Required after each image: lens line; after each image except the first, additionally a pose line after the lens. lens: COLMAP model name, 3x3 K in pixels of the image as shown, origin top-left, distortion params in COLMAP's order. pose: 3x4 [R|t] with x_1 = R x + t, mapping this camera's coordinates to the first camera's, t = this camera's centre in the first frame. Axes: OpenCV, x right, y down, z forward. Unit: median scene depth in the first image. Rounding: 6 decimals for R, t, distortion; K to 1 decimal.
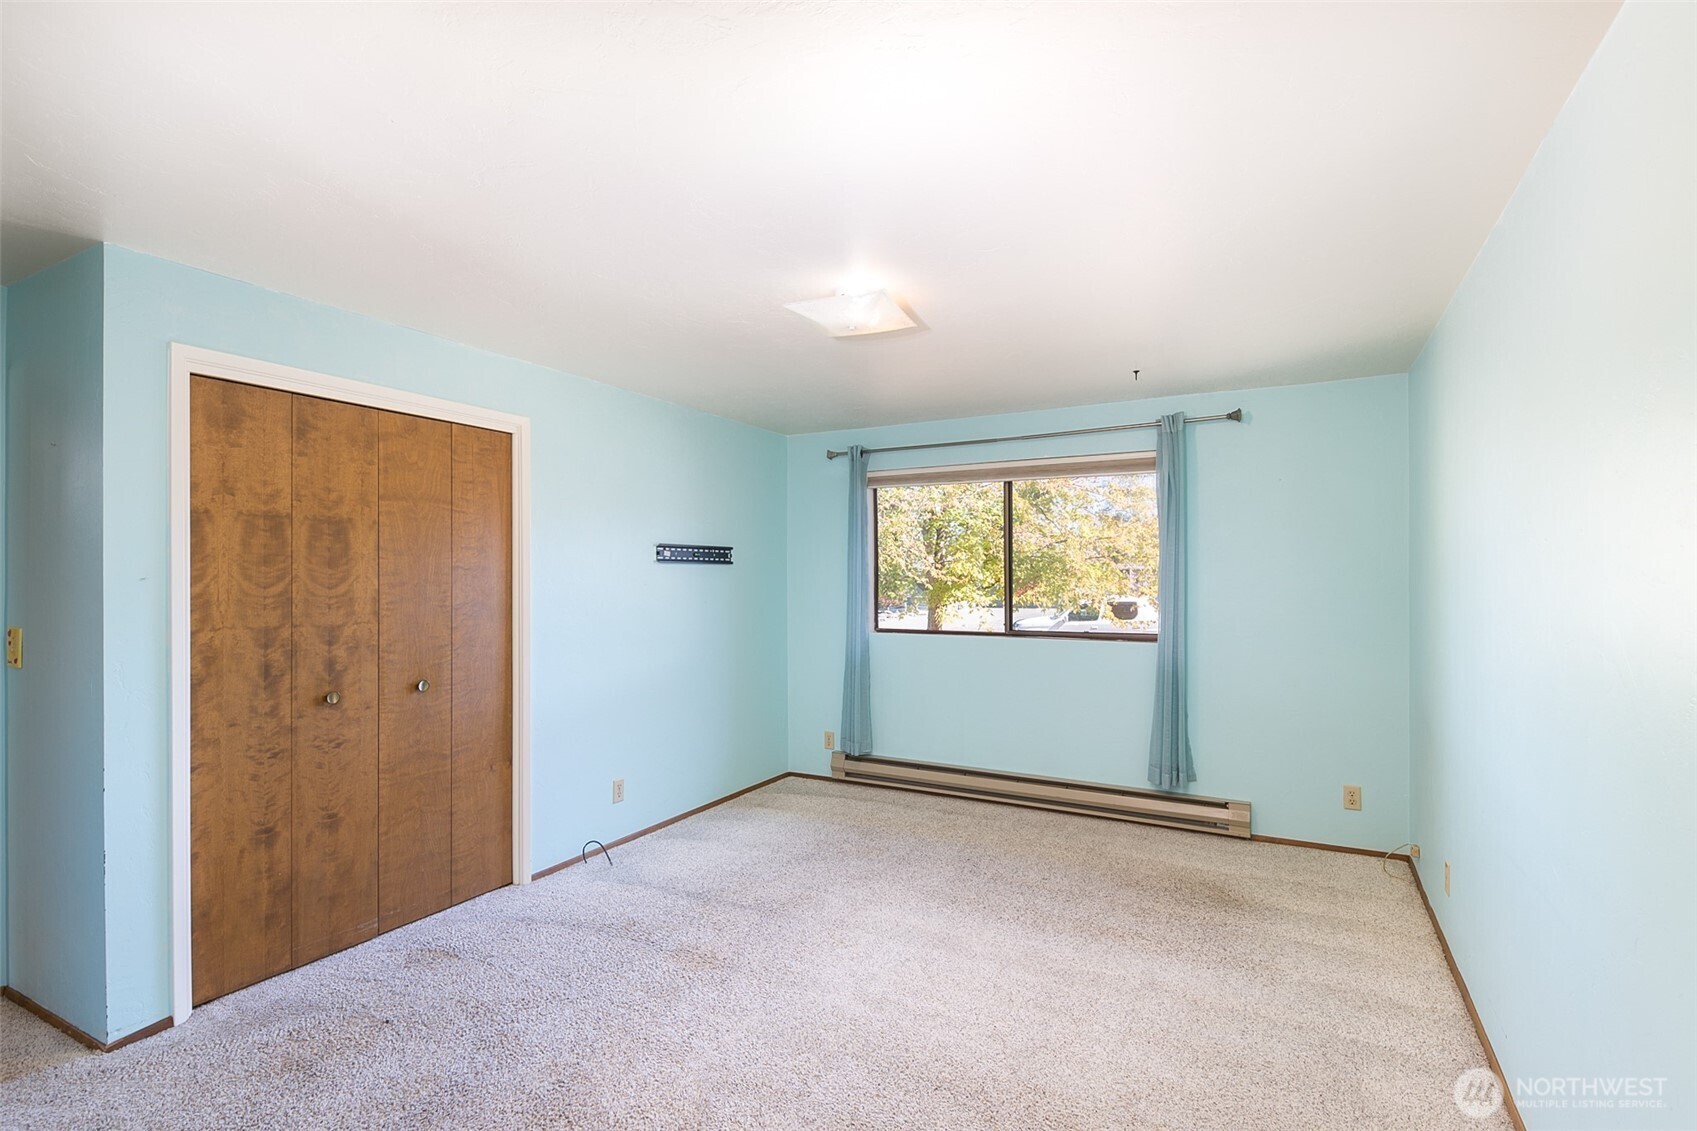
lens RADIAL K [[792.2, 0, 848.2], [0, 792.2, 565.8], [0, 0, 1]] dist [0.005201, -0.000555]
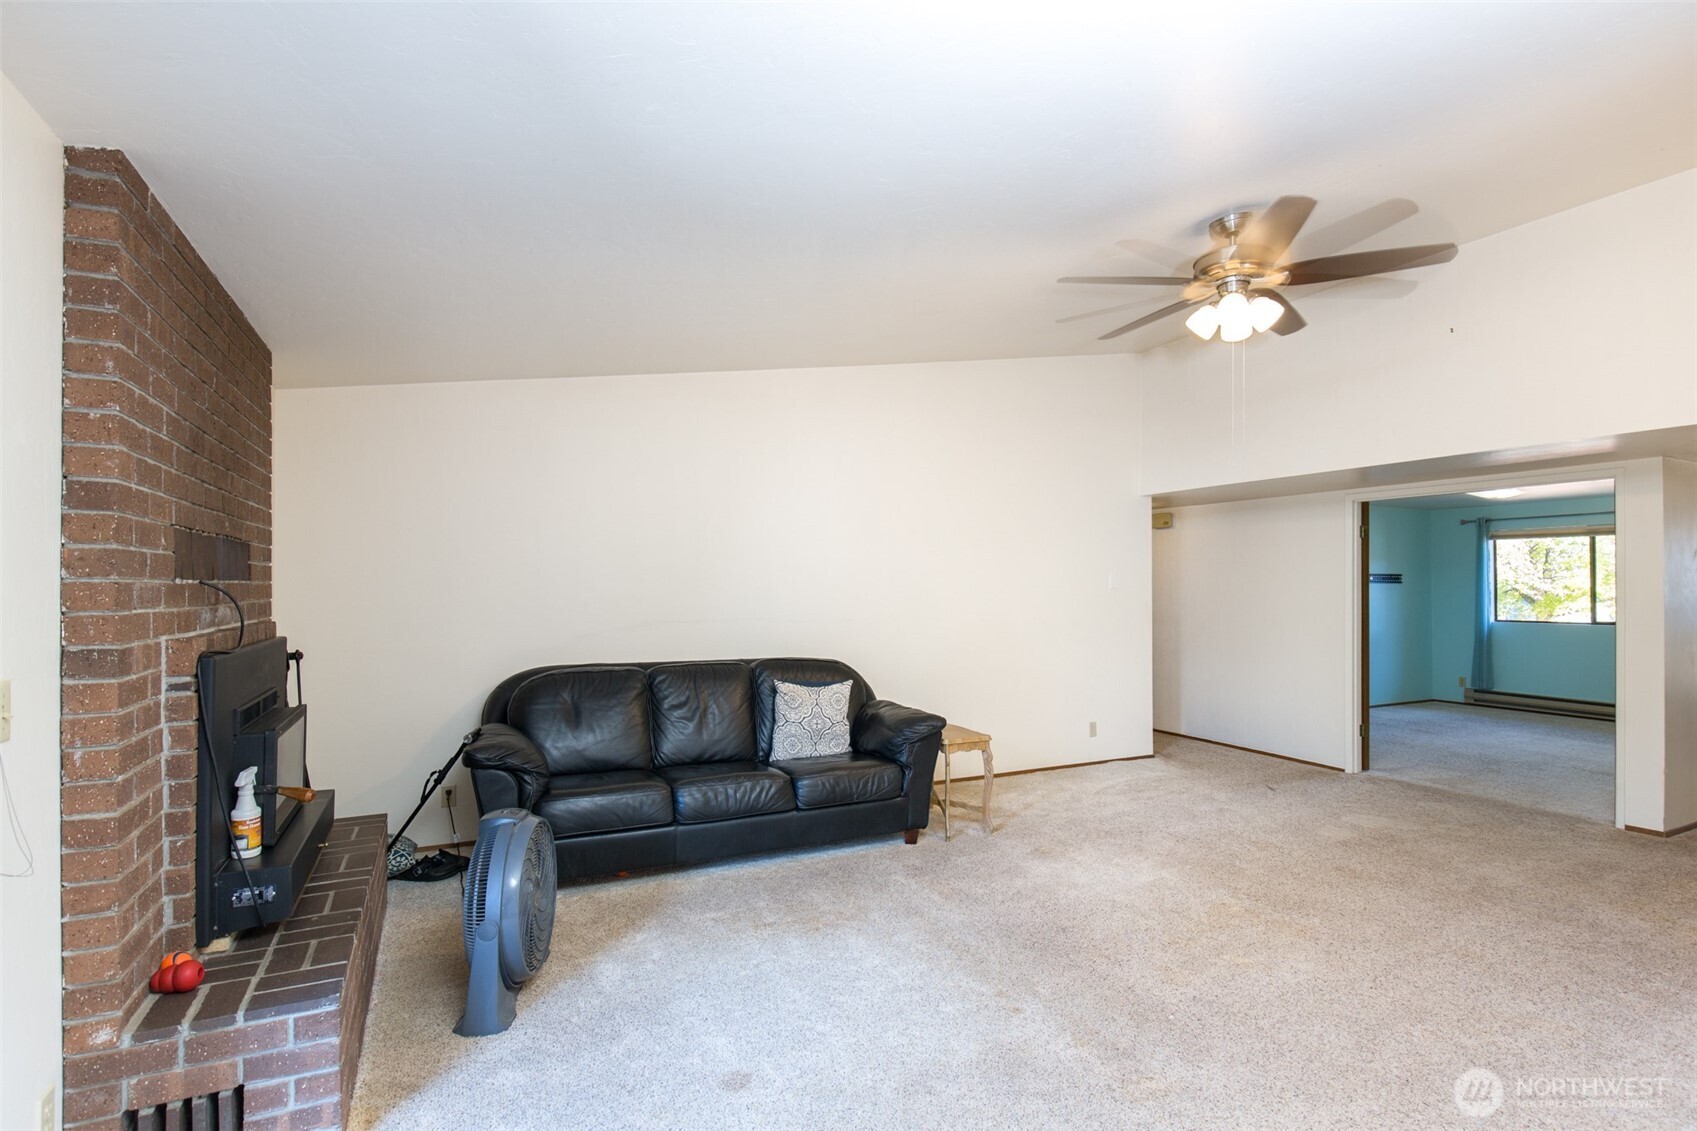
lens RADIAL K [[808.3, 0, 853.9], [0, 808.3, 573.6], [0, 0, 1]] dist [-0.003206, -0.005072]
pose [[0.820260, -0.005602, -0.571964, -0.169201], [0.000627, 0.999960, -0.008895, -0.011040], [0.571991, 0.006938, 0.820231, -1.957716]]
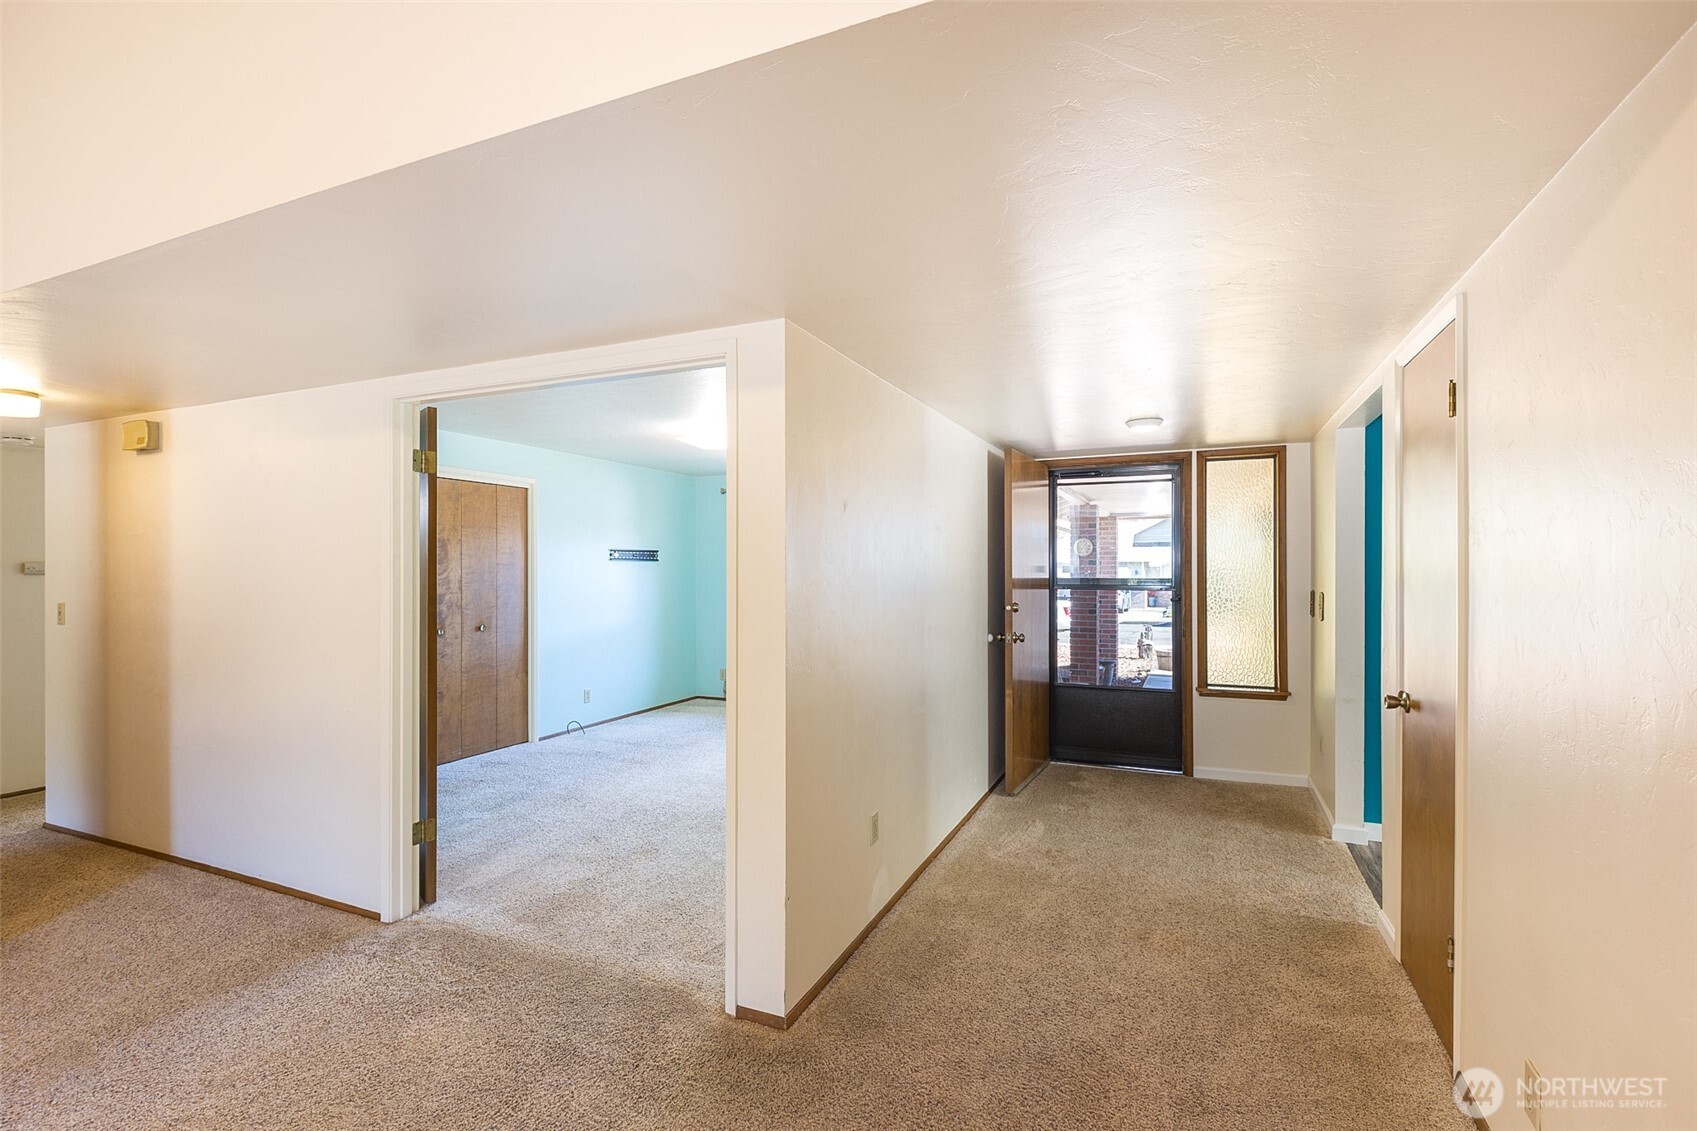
lens RADIAL K [[792.2, 0, 858.6], [0, 792.2, 556.5], [0, 0, 1]] dist [0.005201, -0.000555]
pose [[0.997085, -0.003191, 0.076236, 0.180048], [0.003552, 0.999983, -0.004596, -0.003267], [-0.076220, 0.004853, 0.997079, -0.829038]]
